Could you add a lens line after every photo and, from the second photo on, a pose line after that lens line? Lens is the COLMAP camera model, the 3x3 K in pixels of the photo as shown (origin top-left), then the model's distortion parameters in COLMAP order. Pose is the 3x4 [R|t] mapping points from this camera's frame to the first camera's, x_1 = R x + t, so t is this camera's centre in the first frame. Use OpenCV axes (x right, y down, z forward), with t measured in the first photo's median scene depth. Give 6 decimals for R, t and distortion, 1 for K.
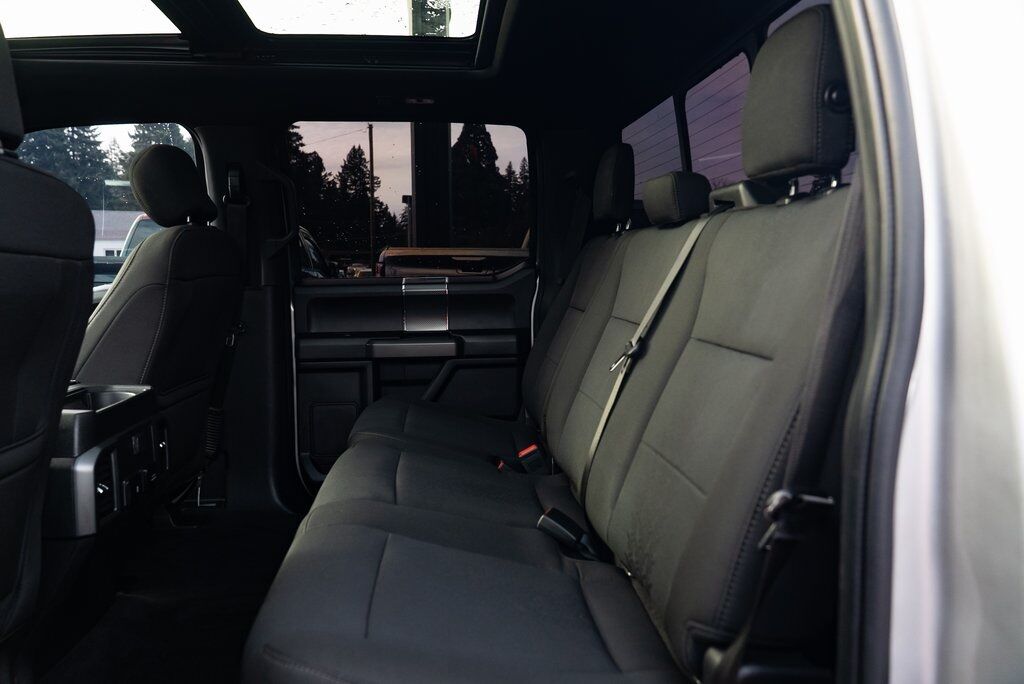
lens RADIAL K [[694.1, 0, 508.9], [0, 694.1, 339.4], [0, 0, 1]] dist [-0.034806, 0.023060]
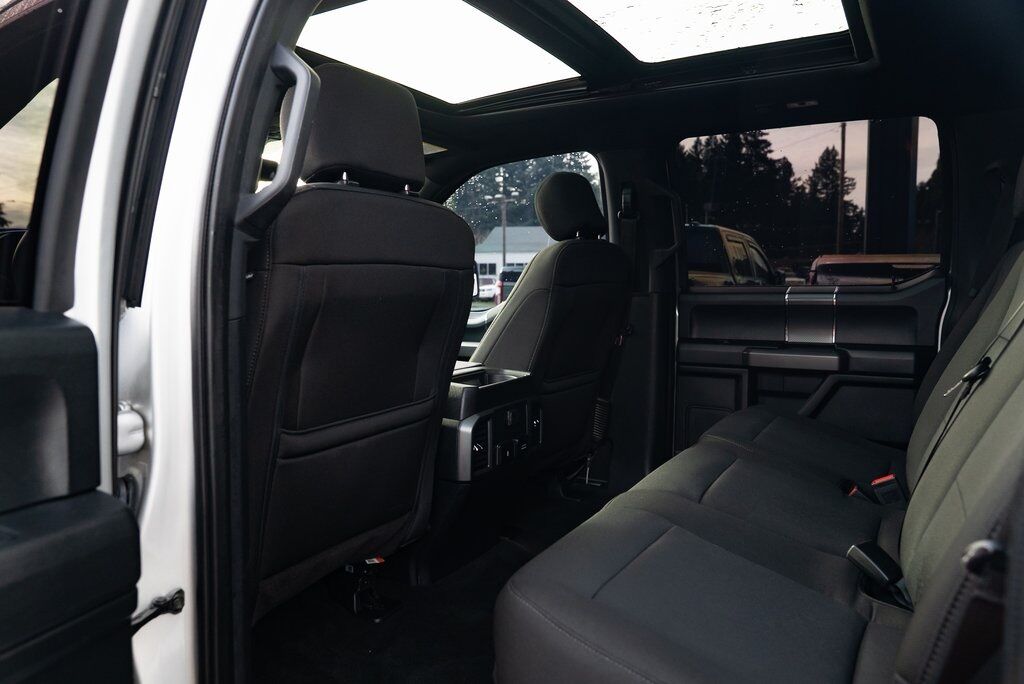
lens RADIAL K [[694.1, 0, 516.9], [0, 694.1, 341.4], [0, 0, 1]] dist [-0.034806, 0.023060]
pose [[0.807301, 0.055872, -0.587489, 0.154483], [-0.061210, 0.998066, 0.010807, 0.000936], [0.586957, 0.027236, 0.809160, -0.006438]]
